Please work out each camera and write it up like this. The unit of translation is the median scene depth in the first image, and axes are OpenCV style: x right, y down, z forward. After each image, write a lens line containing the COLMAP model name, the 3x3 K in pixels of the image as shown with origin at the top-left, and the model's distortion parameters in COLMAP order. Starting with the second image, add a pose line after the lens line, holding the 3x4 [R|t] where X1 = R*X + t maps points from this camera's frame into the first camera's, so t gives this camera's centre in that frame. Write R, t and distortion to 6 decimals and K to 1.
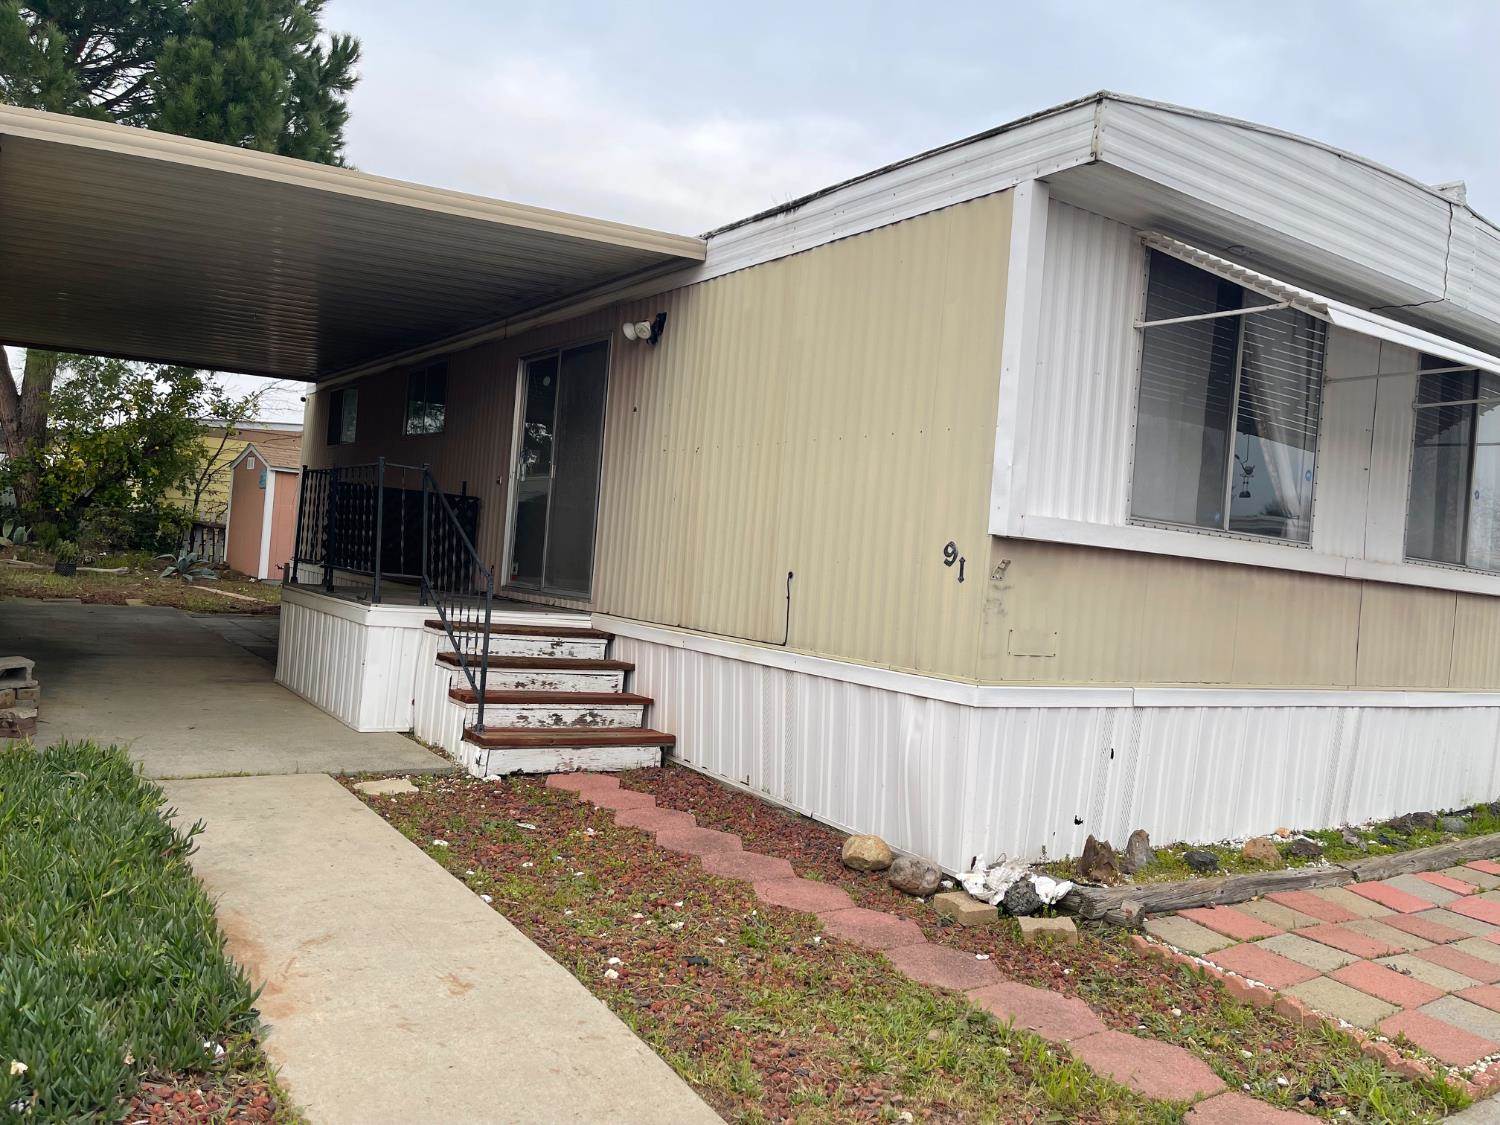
lens RADIAL K [[1133.8, 0, 748.4], [0, 1133.8, 556.9], [0, 0, 1]] dist [0.043654, -0.049762]
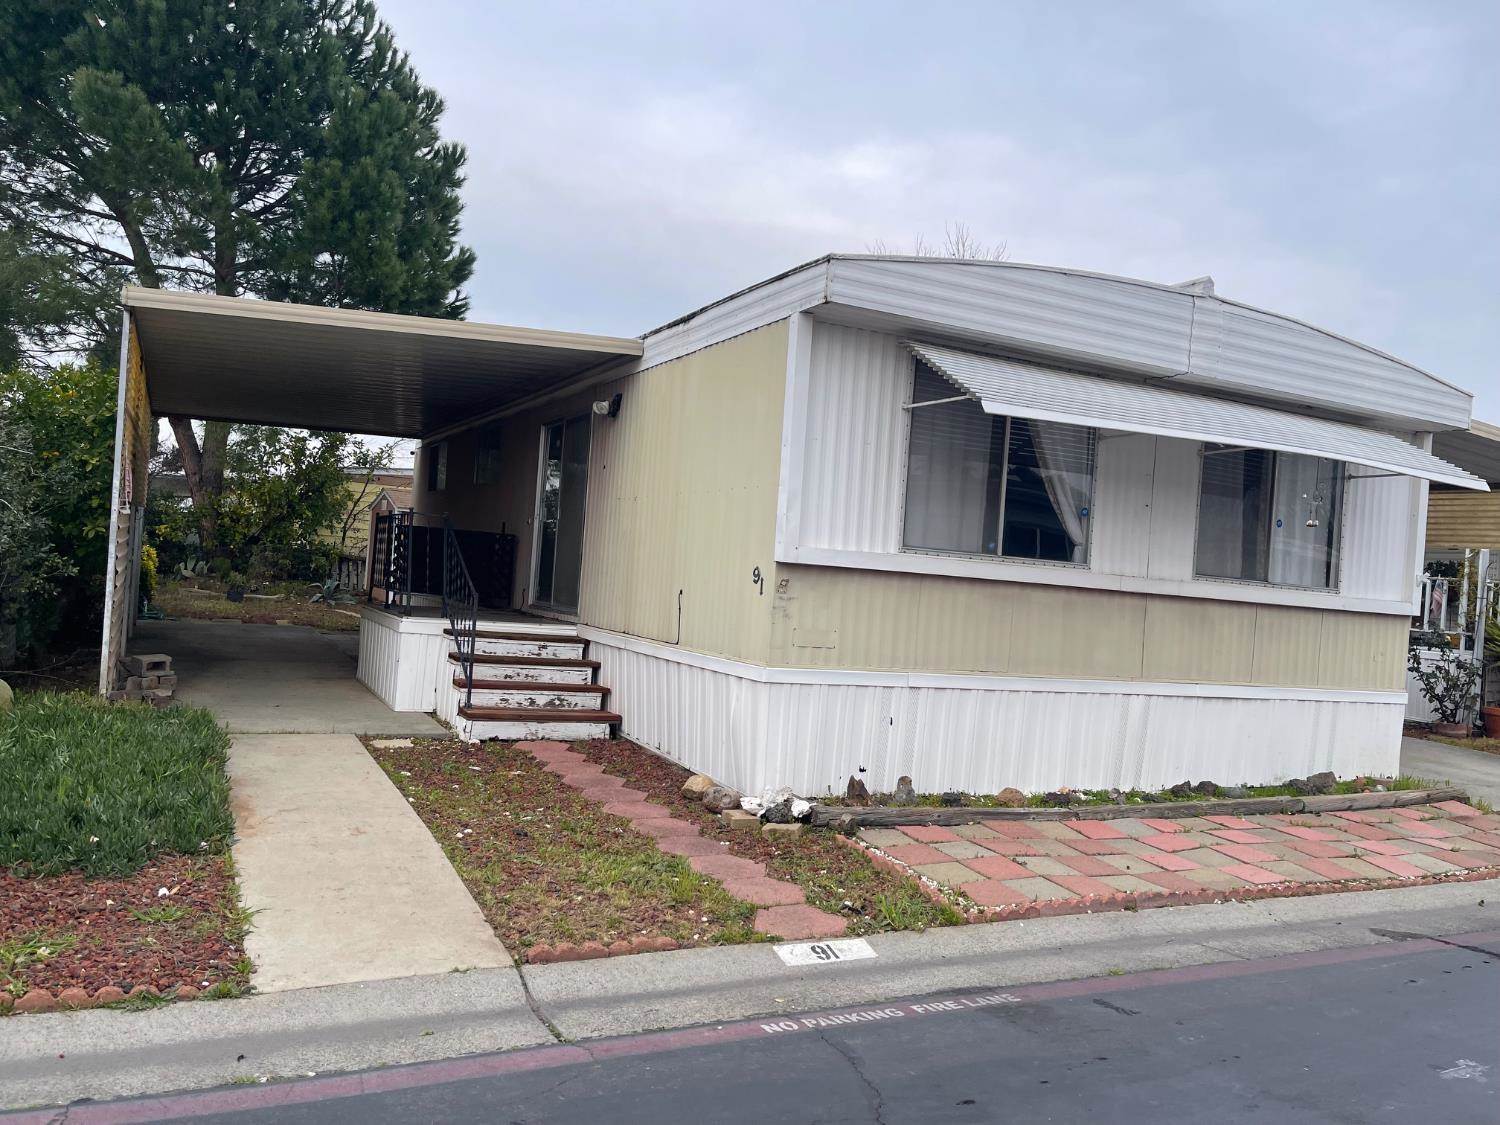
lens RADIAL K [[1133.8, 0, 752.4], [0, 1133.8, 566.7], [0, 0, 1]] dist [0.043654, -0.049762]
pose [[0.990315, -0.009837, -0.138491, 0.286760], [0.007734, 0.999847, -0.015719, 0.006842], [0.138625, 0.014495, 0.990239, -0.304495]]
